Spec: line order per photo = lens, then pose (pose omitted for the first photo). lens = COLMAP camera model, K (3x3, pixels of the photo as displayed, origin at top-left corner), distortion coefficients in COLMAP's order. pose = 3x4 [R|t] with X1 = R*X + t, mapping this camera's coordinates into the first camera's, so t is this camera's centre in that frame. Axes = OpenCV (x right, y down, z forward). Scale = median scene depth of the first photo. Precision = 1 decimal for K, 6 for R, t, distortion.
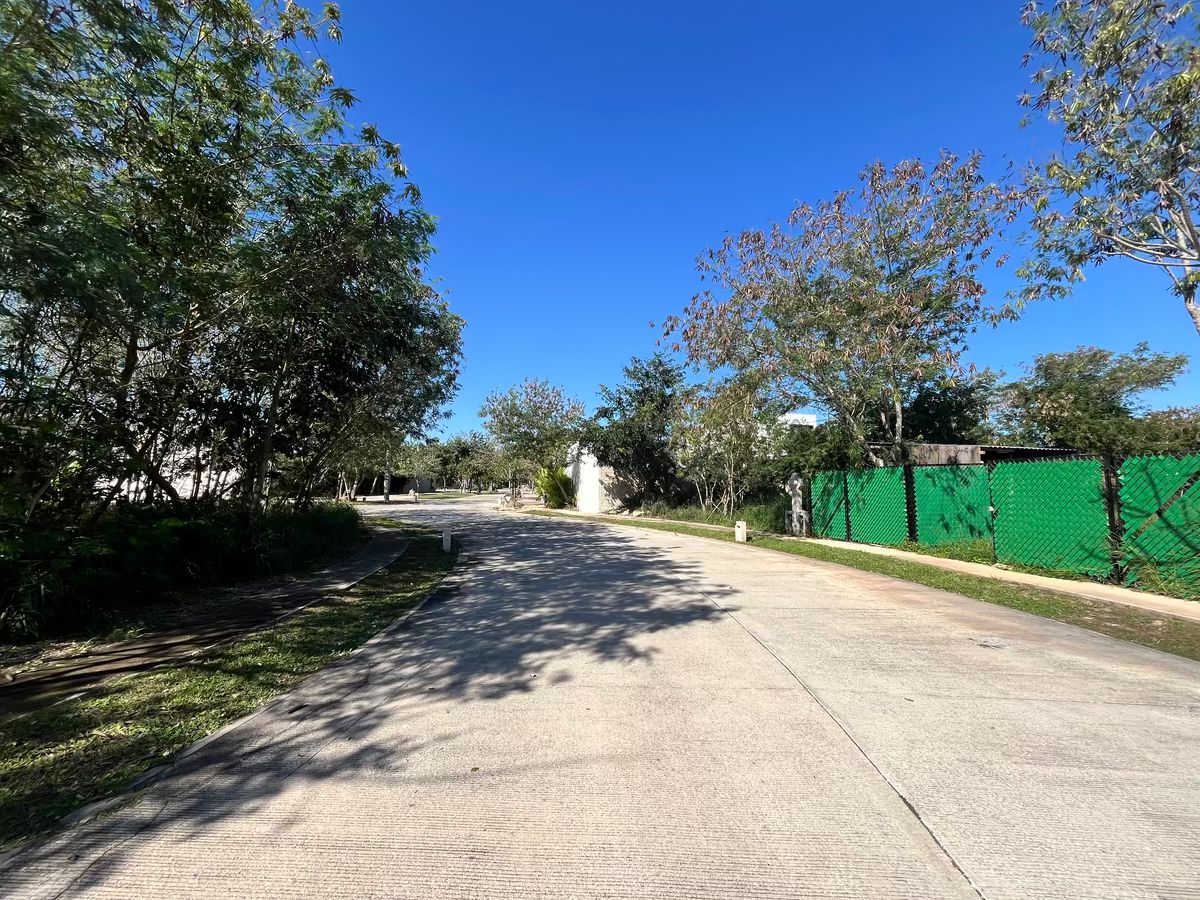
lens RADIAL K [[485.3, 0, 600.0], [0, 485.3, 450.0], [0, 0, 1]] dist [-0.000964, 0.000051]
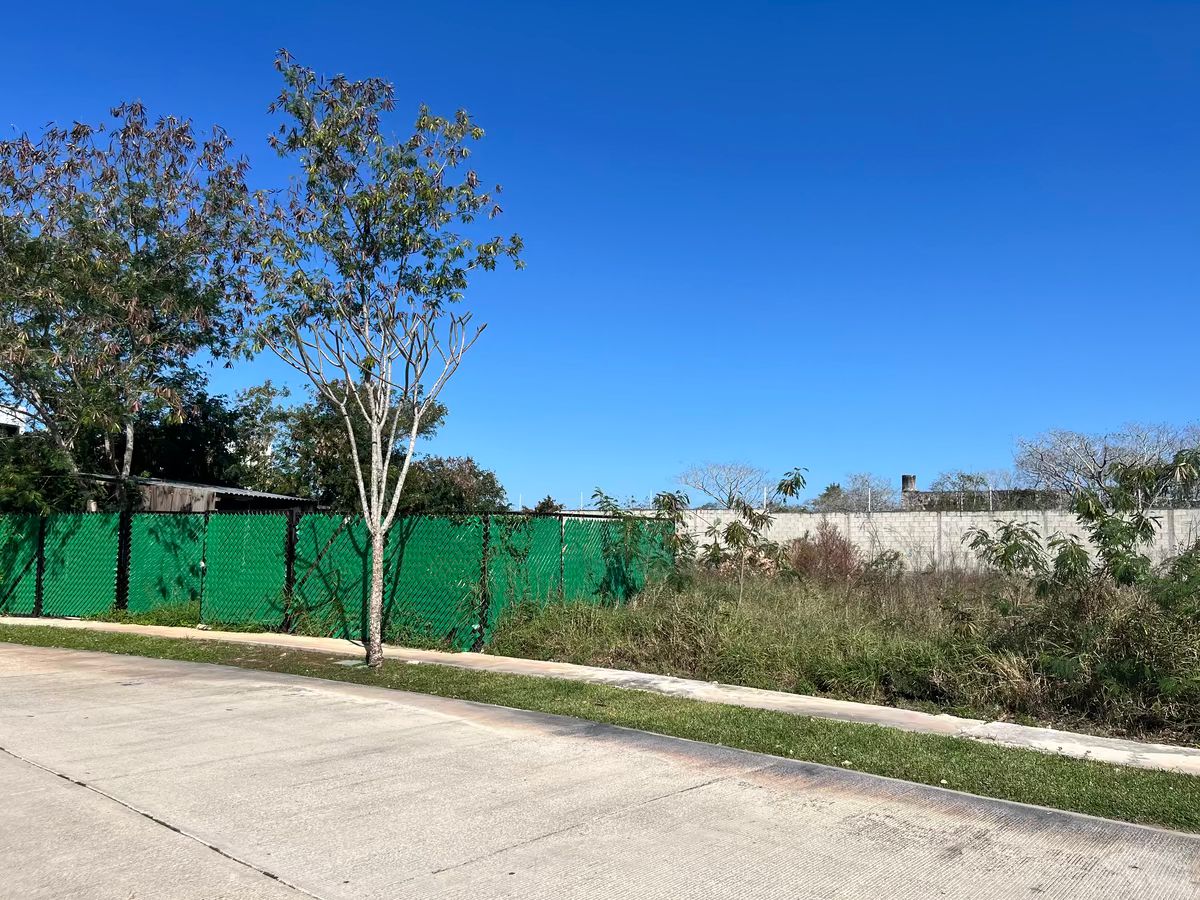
lens RADIAL K [[904.4, 0, 599.4], [0, 904.4, 442.2], [0, 0, 1]] dist [0.049292, -0.067975]
pose [[0.557964, 0.100807, 0.823720, -0.199958], [-0.075727, 0.994638, -0.070428, -0.041582], [-0.826403, -0.023082, 0.562606, -0.566129]]
